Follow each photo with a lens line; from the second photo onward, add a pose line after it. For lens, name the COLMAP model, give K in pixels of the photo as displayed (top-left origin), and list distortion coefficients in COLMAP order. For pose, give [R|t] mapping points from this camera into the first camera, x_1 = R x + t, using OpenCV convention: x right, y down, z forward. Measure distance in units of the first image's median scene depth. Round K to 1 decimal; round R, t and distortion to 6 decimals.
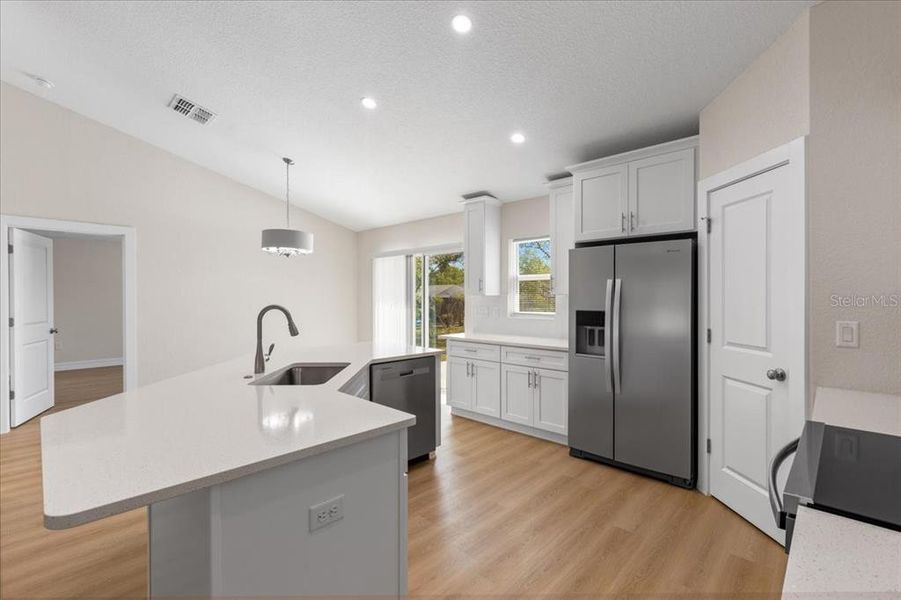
lens RADIAL K [[413.3, 0, 443.5], [0, 413.3, 297.0], [0, 0, 1]] dist [0.018858, 0.000028]
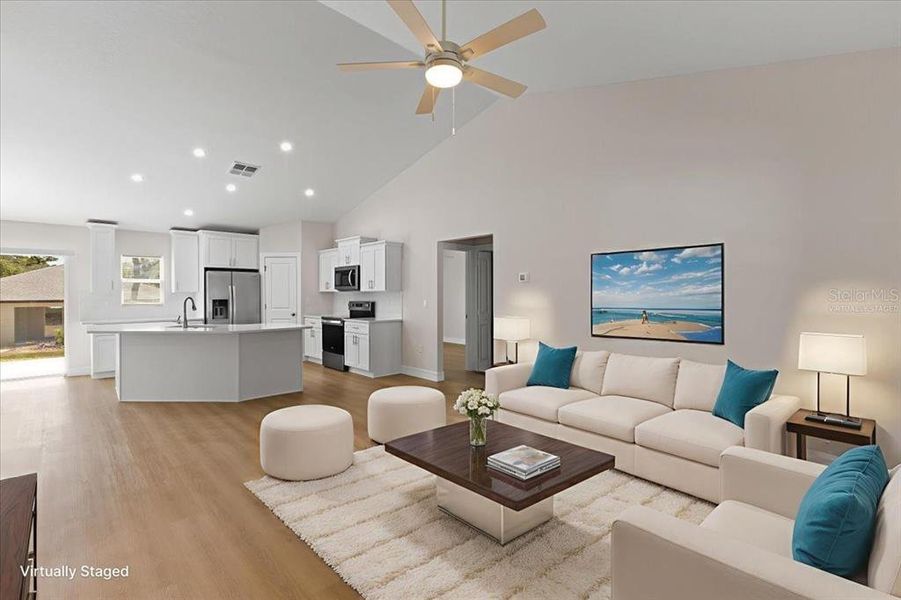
lens RADIAL K [[413.3, 0, 435.6], [0, 413.3, 293.2], [0, 0, 1]] dist [0.018858, 0.000028]
pose [[0.067903, -0.001434, 0.997691, -1.836349], [0.005260, 0.999986, 0.001079, 0.002881], [-0.997678, 0.005174, 0.067910, -0.324324]]
